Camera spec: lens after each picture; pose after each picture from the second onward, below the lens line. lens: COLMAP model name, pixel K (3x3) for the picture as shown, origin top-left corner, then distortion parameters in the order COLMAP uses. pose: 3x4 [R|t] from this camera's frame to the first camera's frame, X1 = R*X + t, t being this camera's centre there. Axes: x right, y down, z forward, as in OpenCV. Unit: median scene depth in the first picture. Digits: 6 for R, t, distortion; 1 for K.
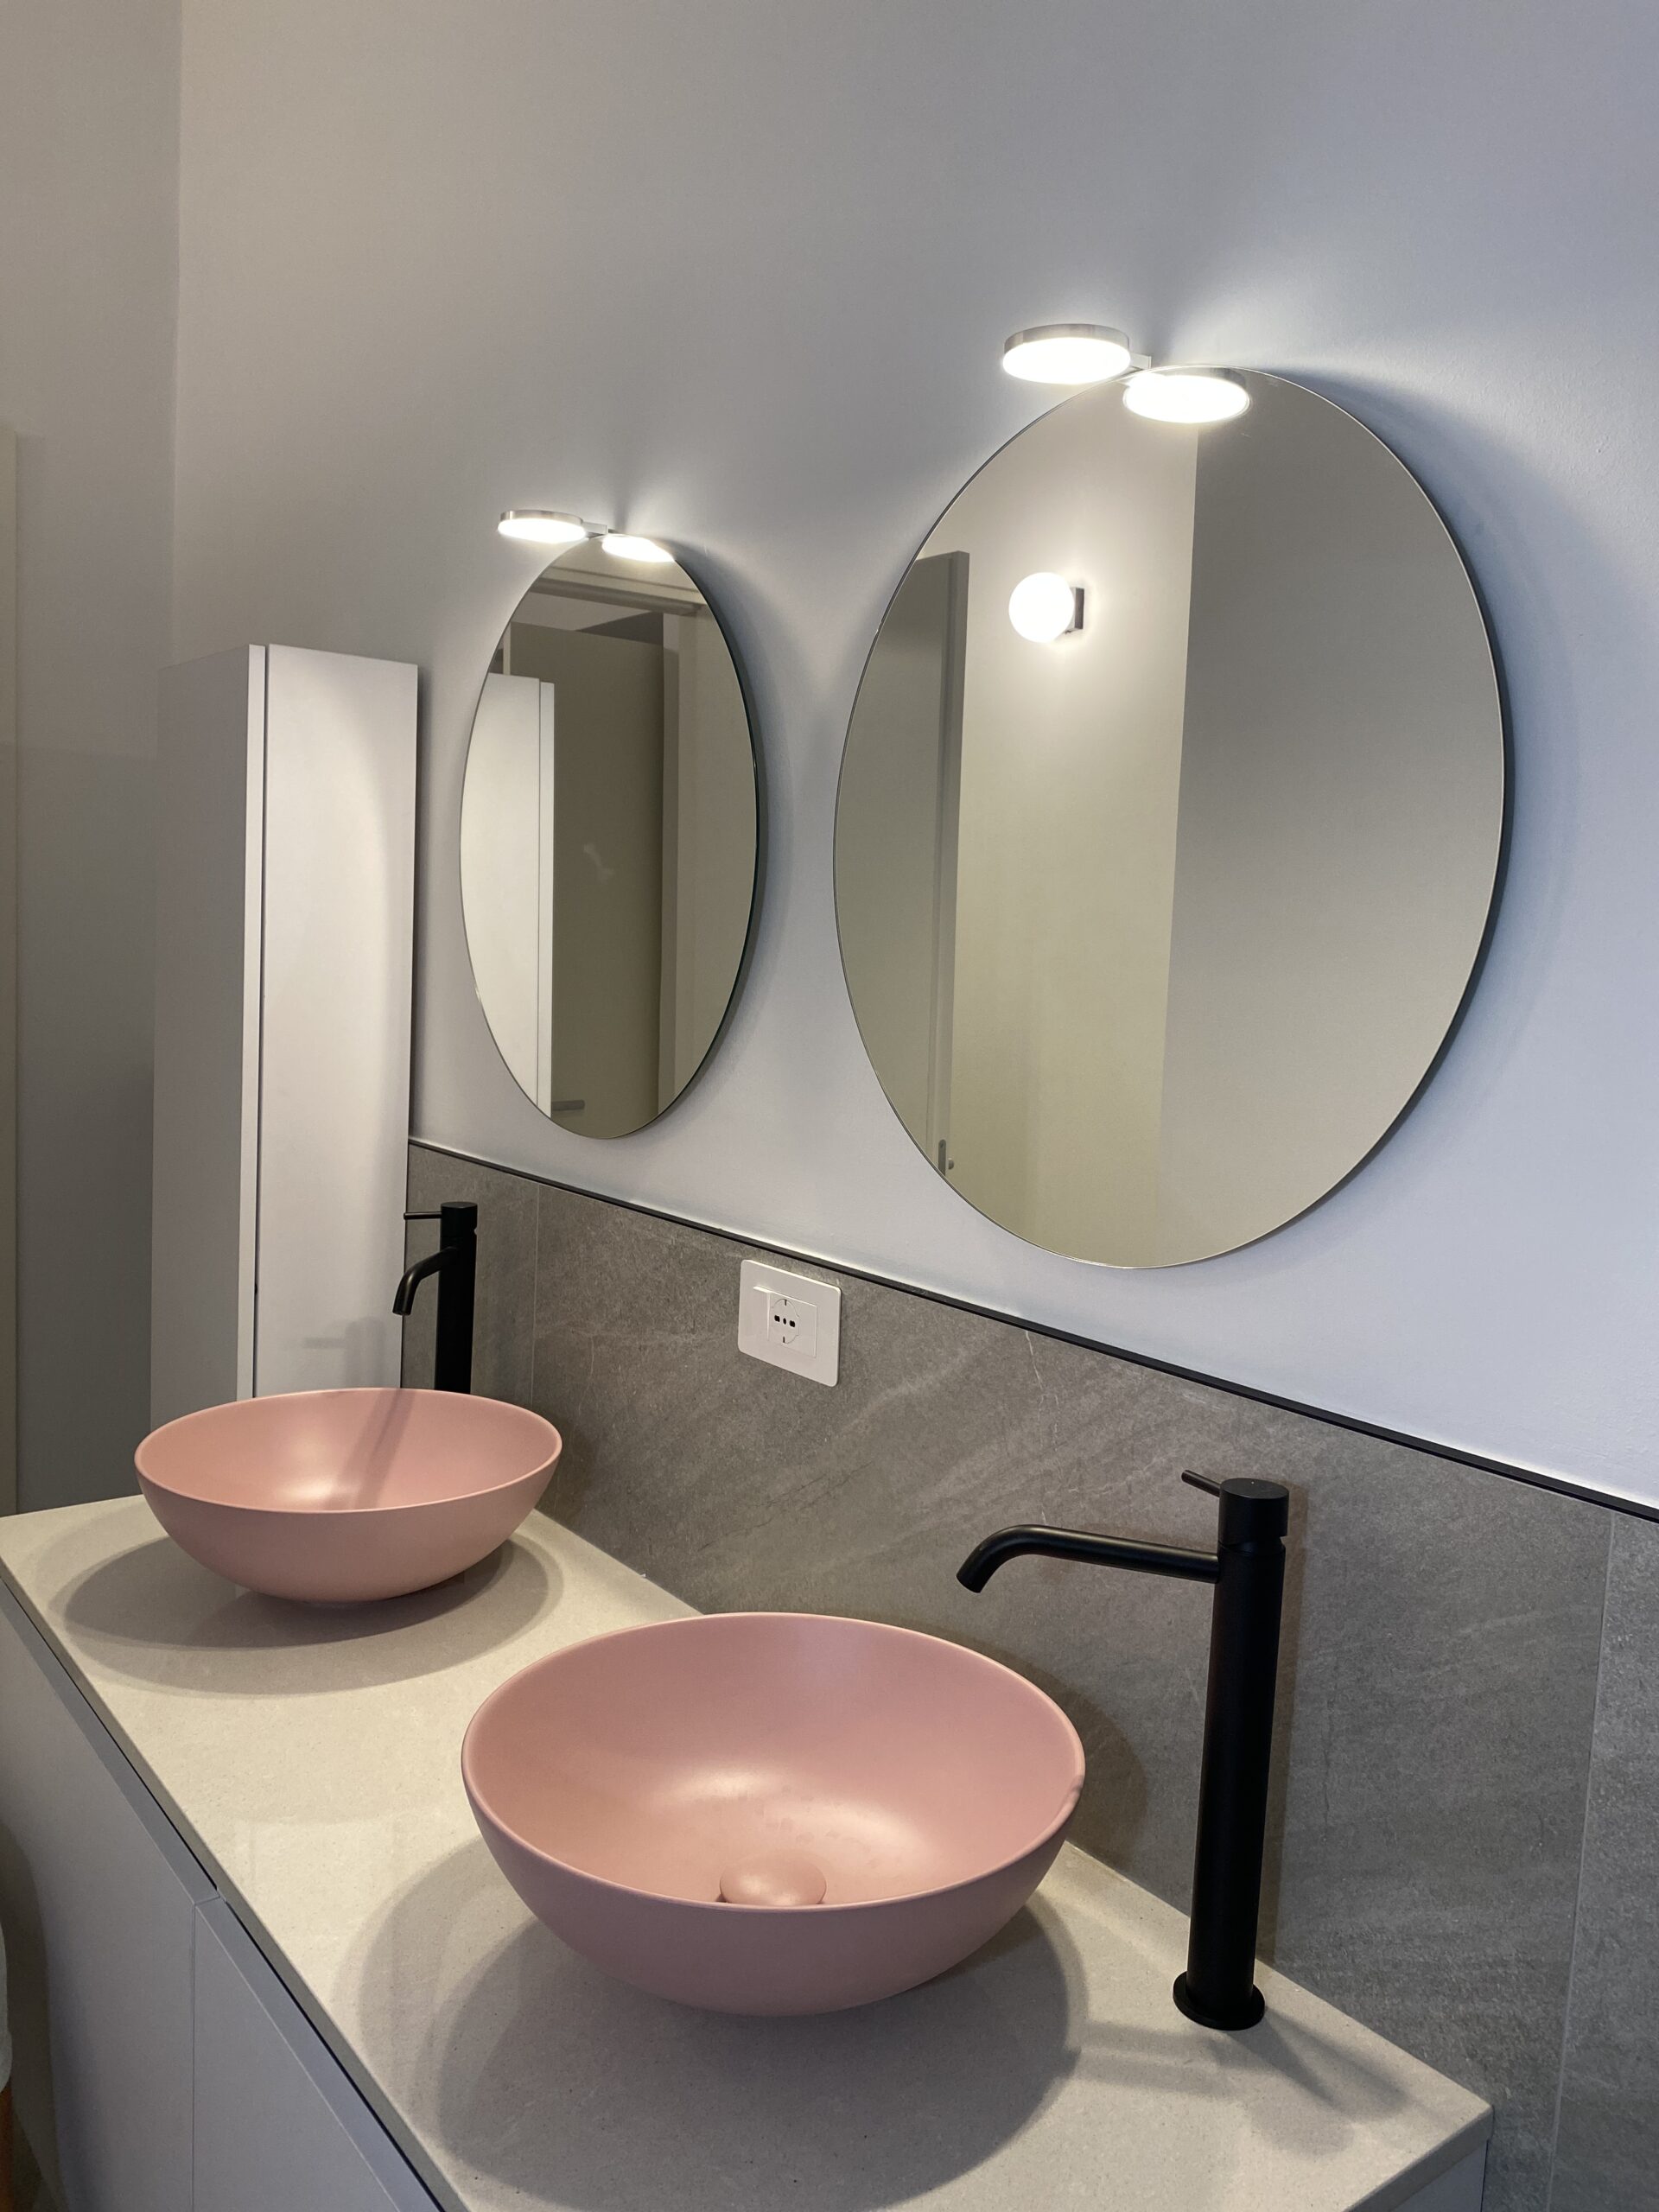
lens RADIAL K [[1675.0, 0, 829.2], [0, 1675.0, 1106.3], [0, 0, 1]] dist [0.002836, -0.017139]
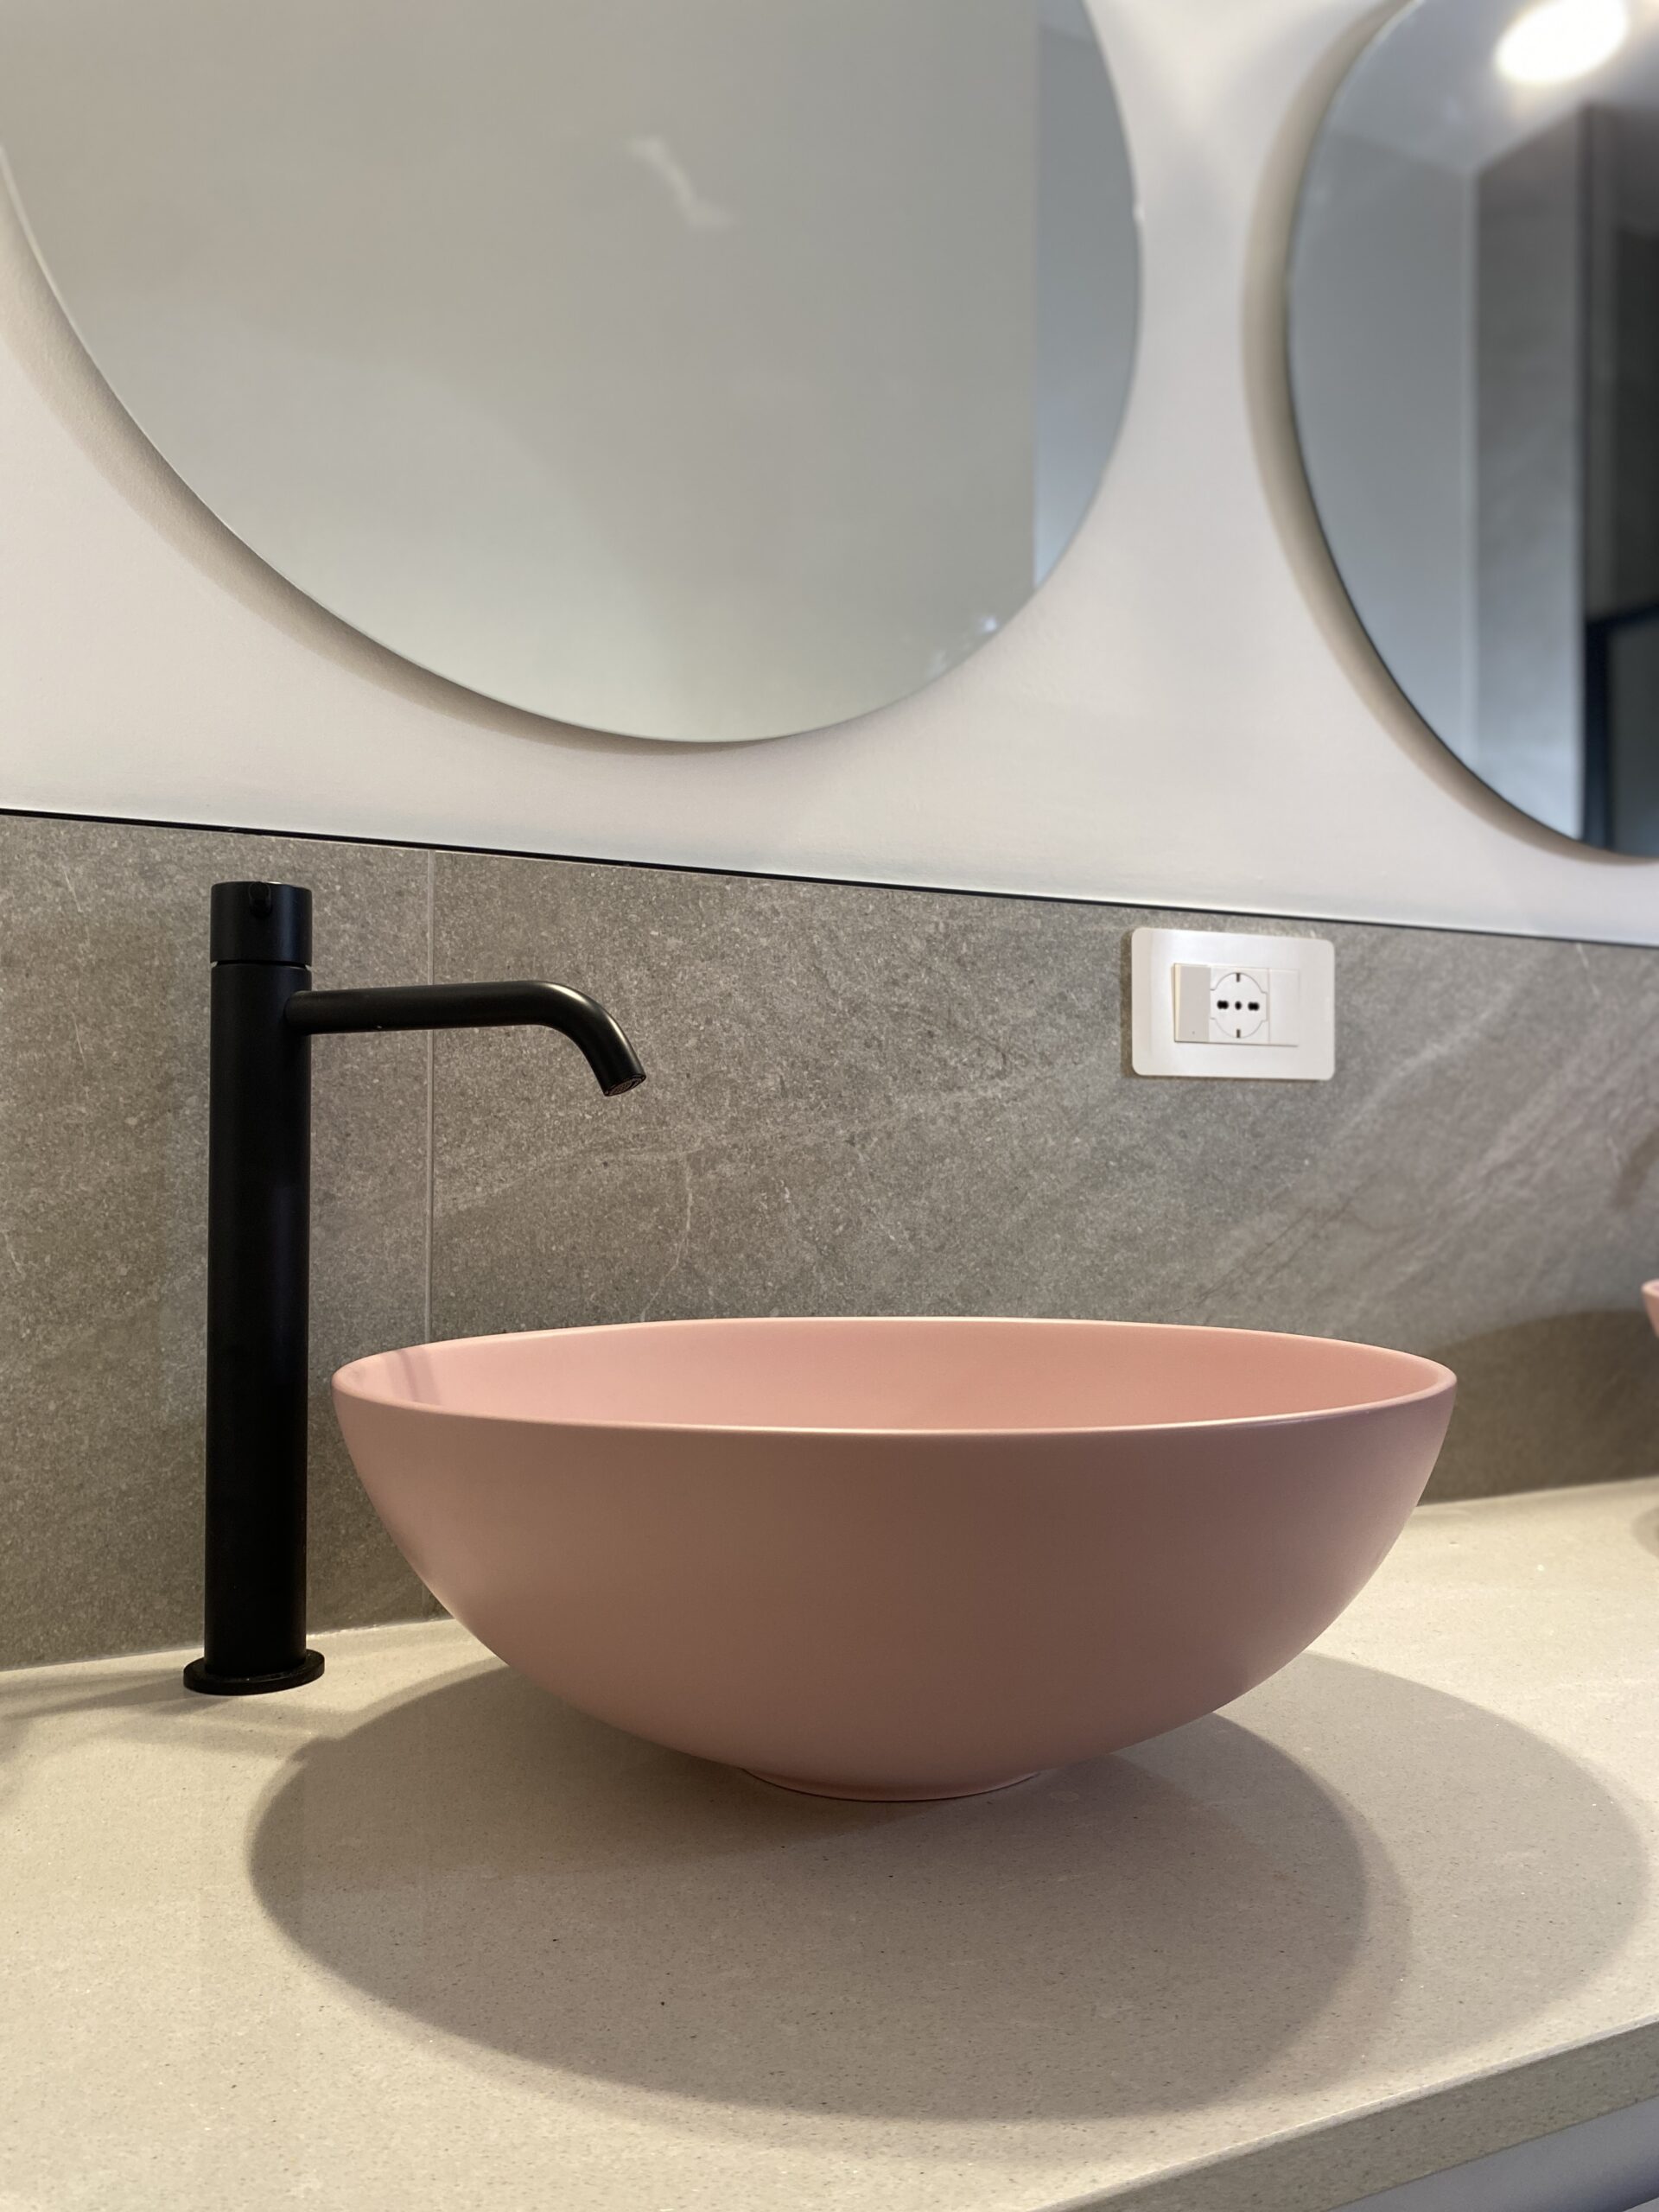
lens RADIAL K [[1675.0, 0, 828.8], [0, 1675.0, 1107.6], [0, 0, 1]] dist [0.002836, -0.017139]
pose [[0.209722, -0.026032, 0.977414, -0.742888], [0.099206, 0.995053, 0.005216, 0.153764], [-0.972715, 0.095871, 0.211267, 1.052692]]
